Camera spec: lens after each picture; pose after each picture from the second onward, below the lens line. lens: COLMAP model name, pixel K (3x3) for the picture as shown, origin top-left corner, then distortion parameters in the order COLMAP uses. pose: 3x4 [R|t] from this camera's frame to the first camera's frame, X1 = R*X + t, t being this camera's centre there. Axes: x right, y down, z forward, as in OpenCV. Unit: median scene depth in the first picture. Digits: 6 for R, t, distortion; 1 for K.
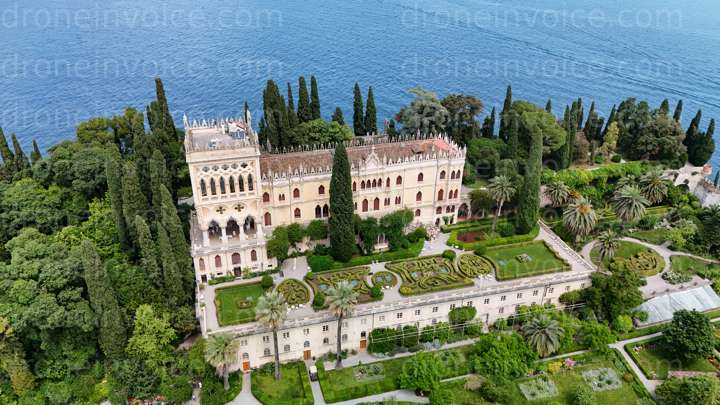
lens RADIAL K [[533.0, 0, 360.5], [0, 533.0, 196.8], [0, 0, 1]] dist [0.088877, -0.093979]
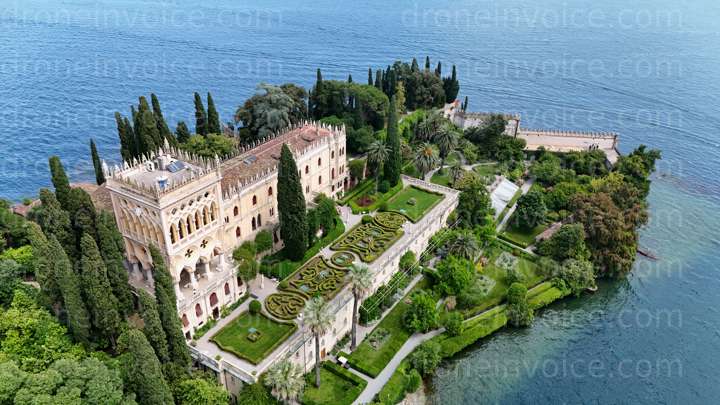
lens RADIAL K [[533.0, 0, 362.7], [0, 533.0, 196.8], [0, 0, 1]] dist [0.088877, -0.093979]
pose [[0.748908, -0.314970, 0.583036, -0.499418], [0.308846, 0.944324, 0.113434, -0.069711], [-0.586302, 0.095116, 0.804489, 0.107619]]
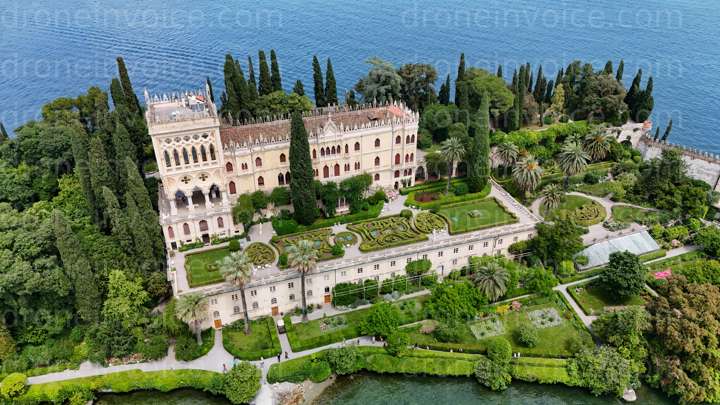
lens RADIAL K [[533.0, 0, 360.2], [0, 533.0, 197.1], [0, 0, 1]] dist [0.088877, -0.093979]
pose [[0.998463, -0.045261, 0.031998, 0.043247], [0.044015, 0.998284, 0.038629, 0.030721], [-0.033692, -0.037161, 0.998741, -0.062571]]
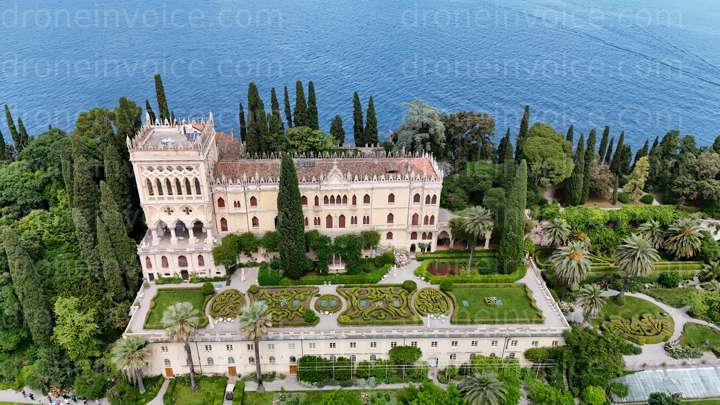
lens RADIAL K [[533.0, 0, 359.6], [0, 533.0, 196.1], [0, 0, 1]] dist [0.088877, -0.093979]
pose [[0.974665, 0.105098, -0.197440, 0.259038], [-0.105749, 0.994366, 0.007277, -0.044130], [0.197092, 0.013786, 0.980288, 0.089172]]
